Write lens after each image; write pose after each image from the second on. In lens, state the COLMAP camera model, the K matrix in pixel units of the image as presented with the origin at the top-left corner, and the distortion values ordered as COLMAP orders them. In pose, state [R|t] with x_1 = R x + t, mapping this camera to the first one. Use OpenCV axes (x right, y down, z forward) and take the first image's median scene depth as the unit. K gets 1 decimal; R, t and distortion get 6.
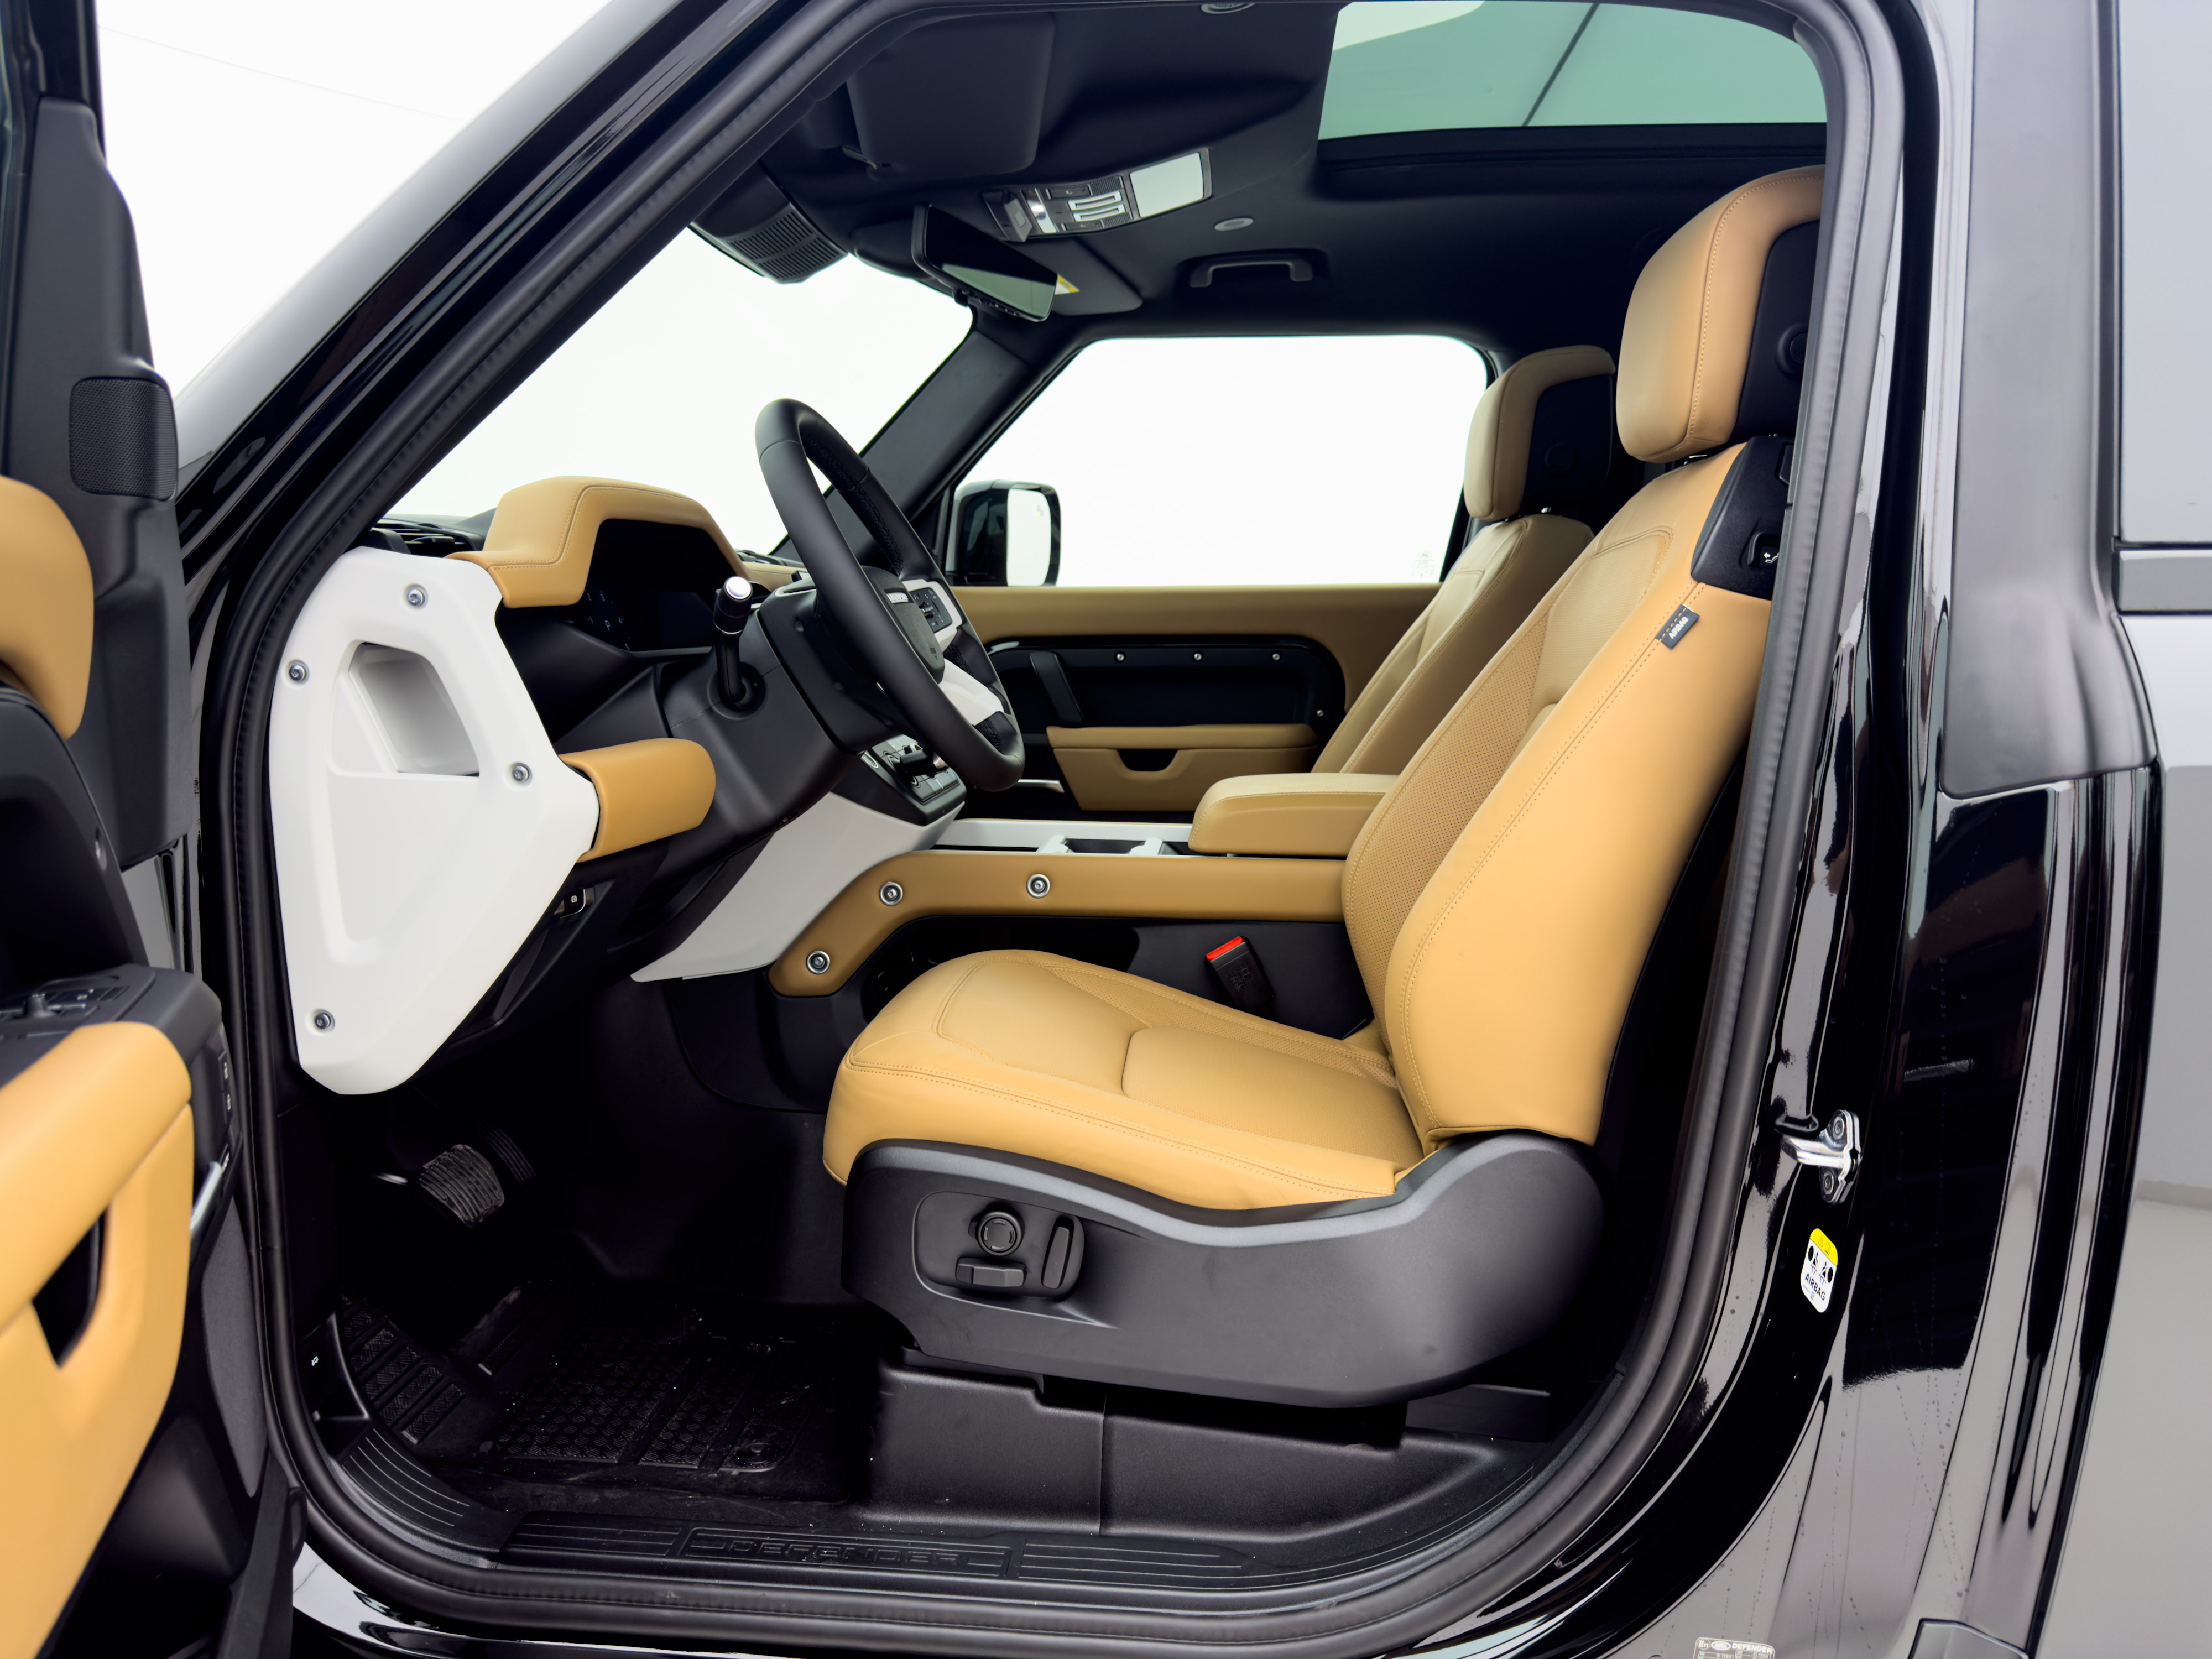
lens RADIAL K [[1578.7, 0, 1096.6], [0, 1578.7, 822.5], [0, 0, 1]] dist [0.122838, -0.166879]
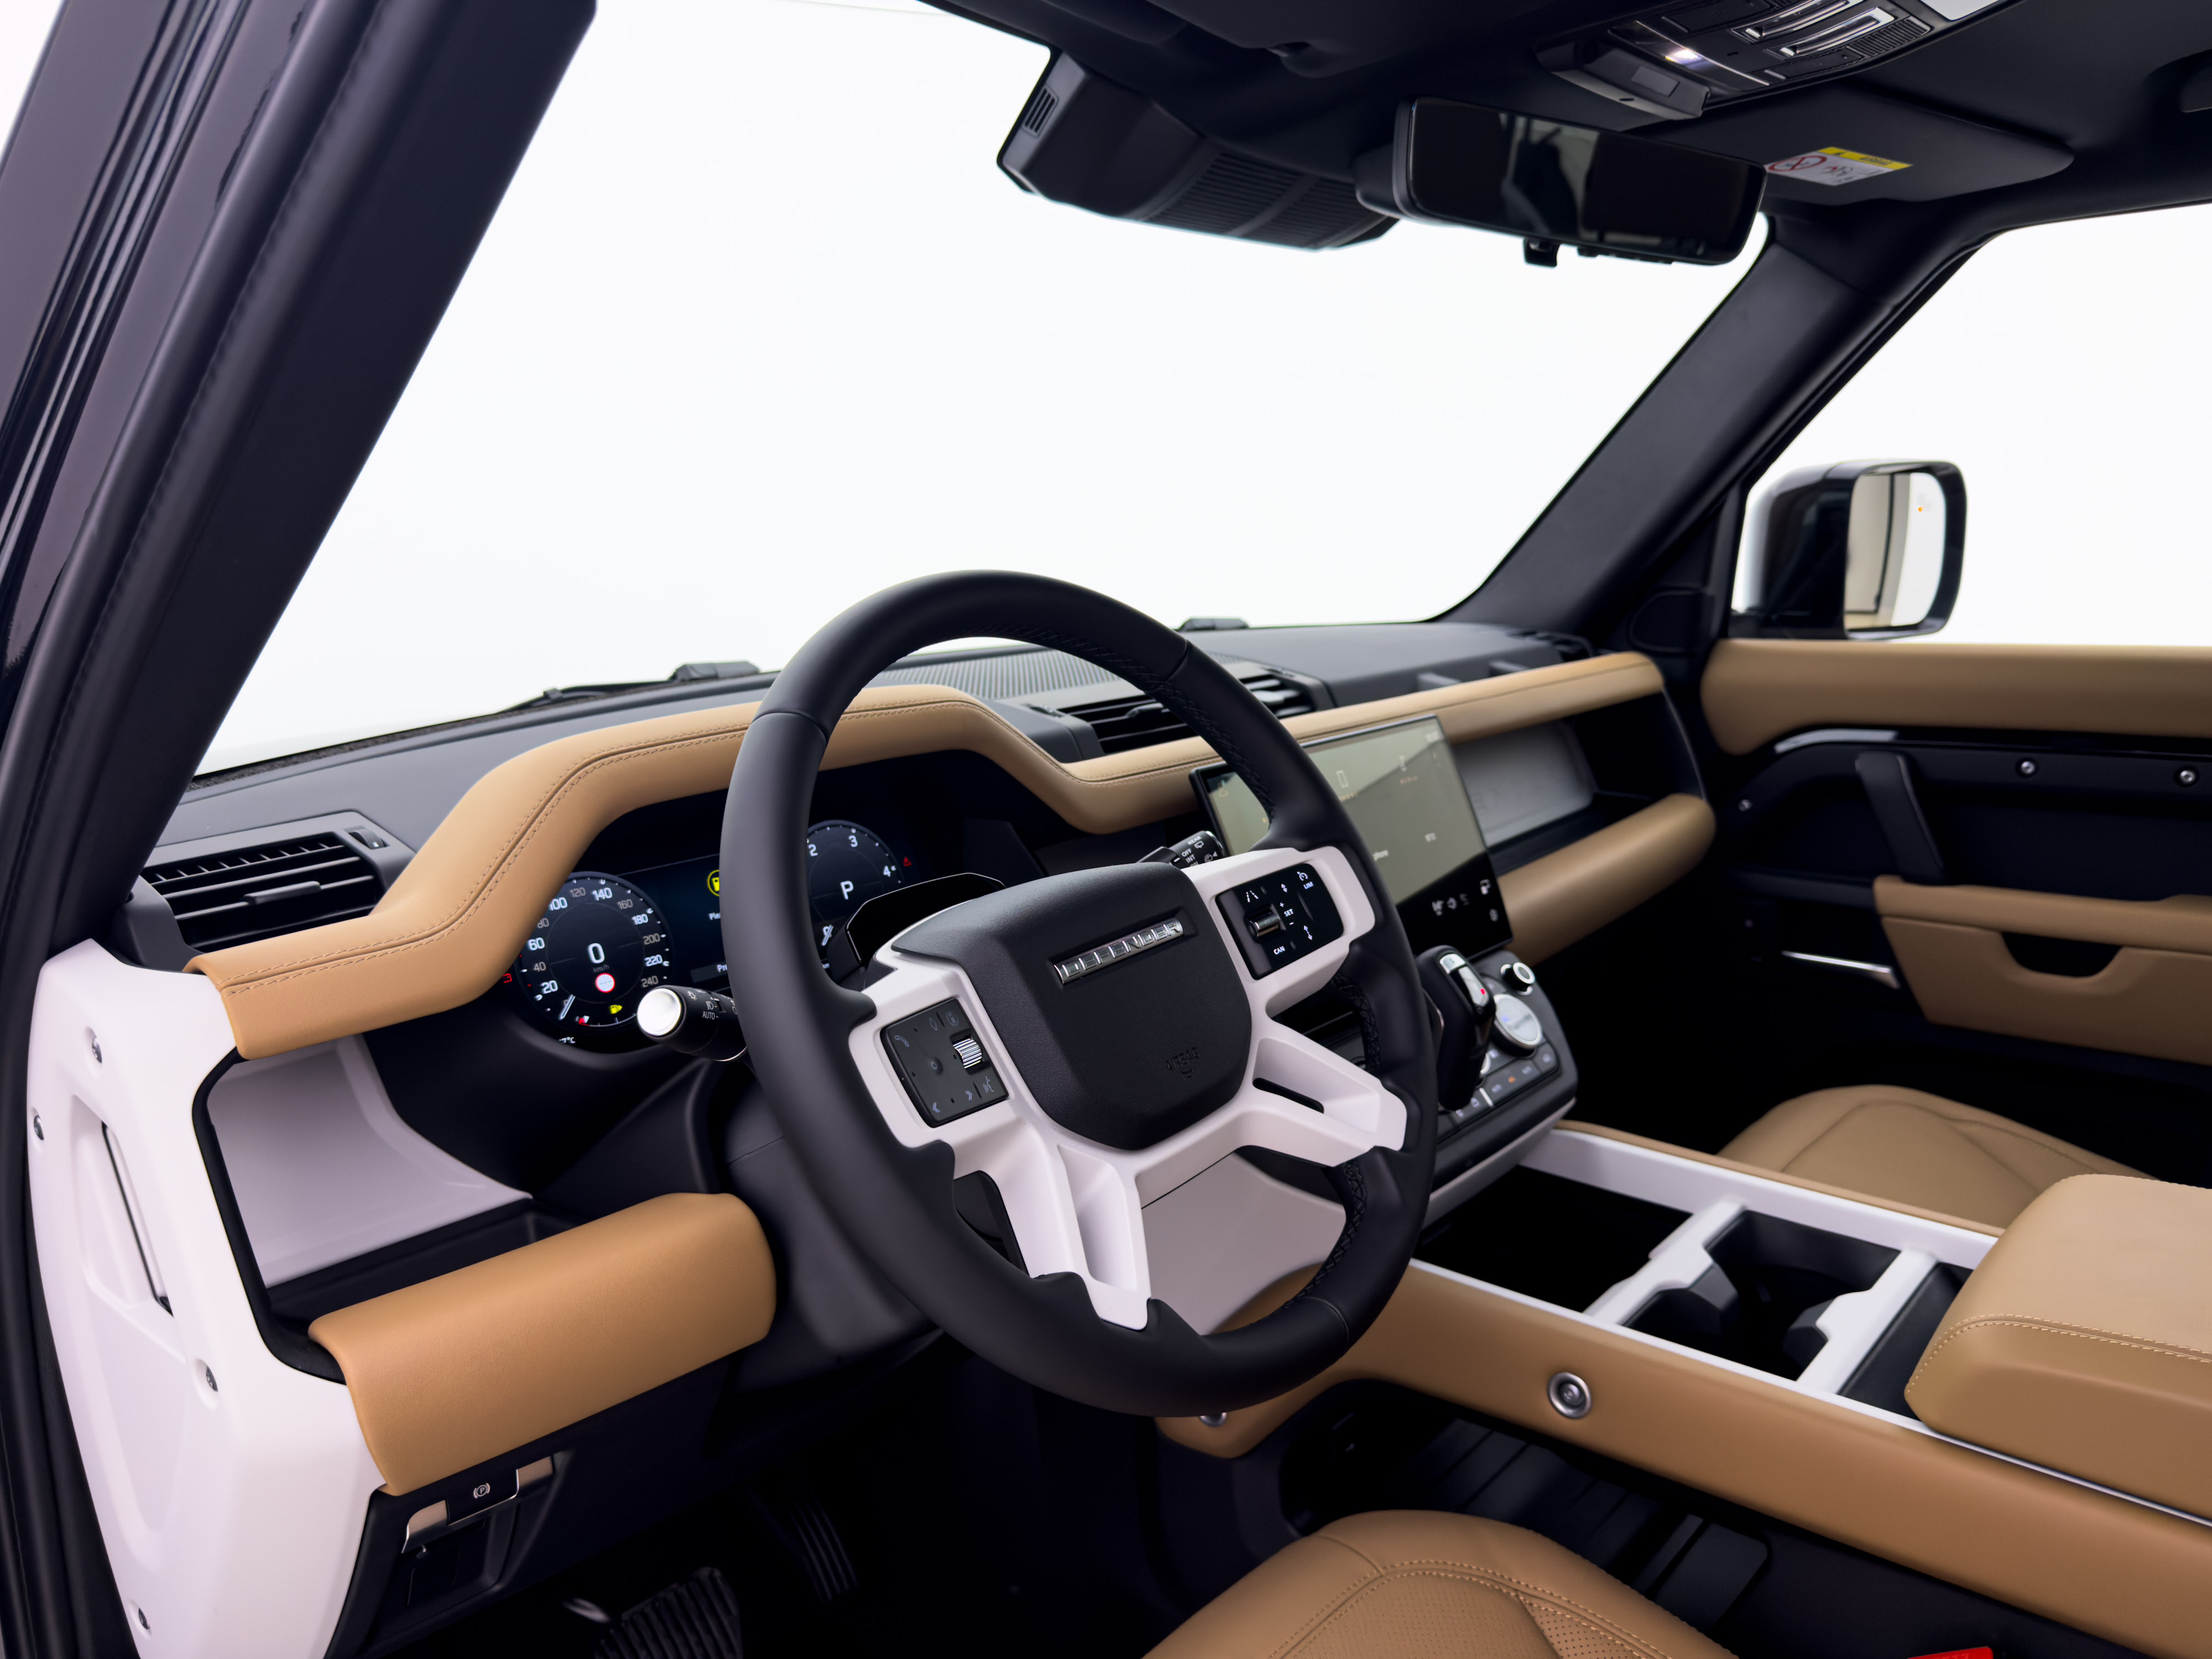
lens RADIAL K [[1578.7, 0, 1096.6], [0, 1578.7, 822.5], [0, 0, 1]] dist [0.122838, -0.166879]
pose [[0.811445, 0.080215, -0.578897, 0.084132], [-0.040262, 0.995855, 0.081557, -0.121617], [0.583040, -0.042871, 0.811312, 0.323588]]
